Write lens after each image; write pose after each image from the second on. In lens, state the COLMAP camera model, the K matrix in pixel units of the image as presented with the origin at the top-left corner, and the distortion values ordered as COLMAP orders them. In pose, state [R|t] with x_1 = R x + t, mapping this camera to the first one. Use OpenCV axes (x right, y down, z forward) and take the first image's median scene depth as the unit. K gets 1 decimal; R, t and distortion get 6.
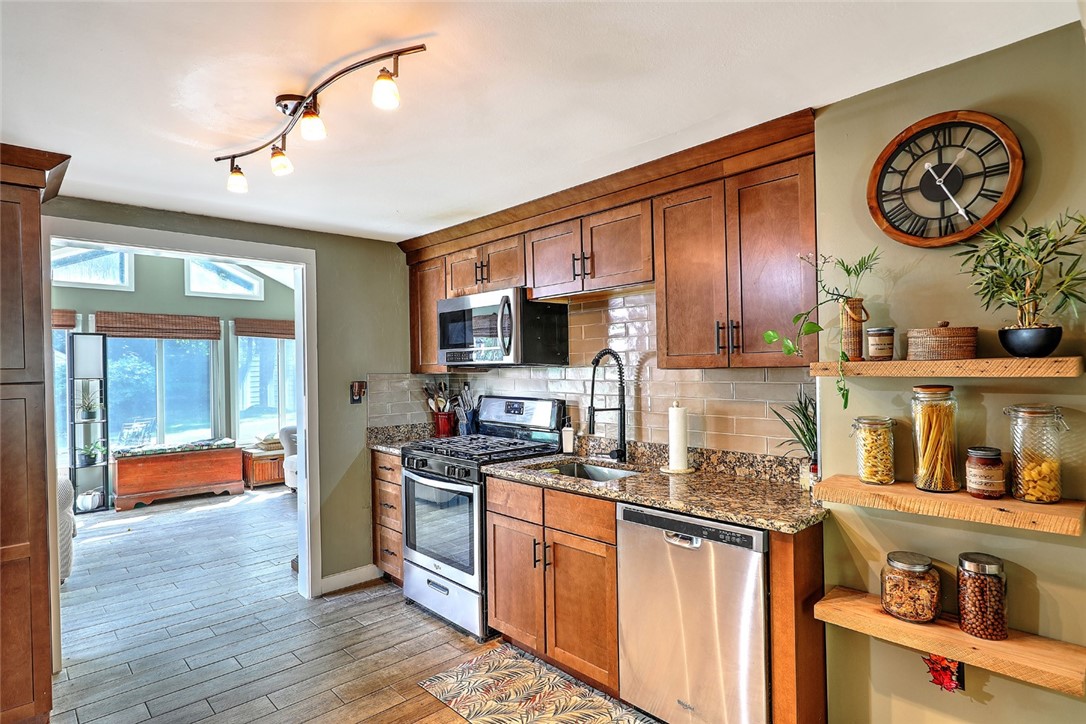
lens RADIAL K [[578.0, 0, 547.8], [0, 578.0, 367.4], [0, 0, 1]] dist [0.005309, -0.002197]
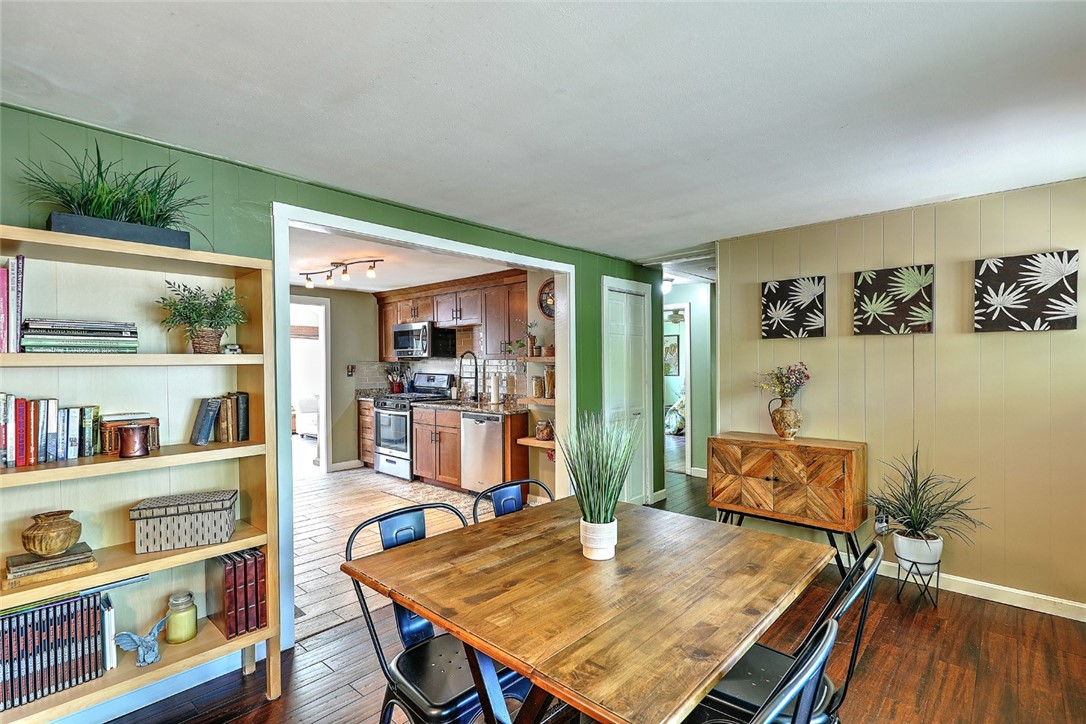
lens RADIAL K [[513.7, 0, 548.4], [0, 513.7, 369.0], [0, 0, 1]] dist [0.003688, 0.000051]
pose [[0.996441, 0.010661, 0.083617, 0.237337], [-0.011696, 0.999861, 0.011898, 0.010996], [-0.083478, -0.012833, 0.996427, -0.976600]]
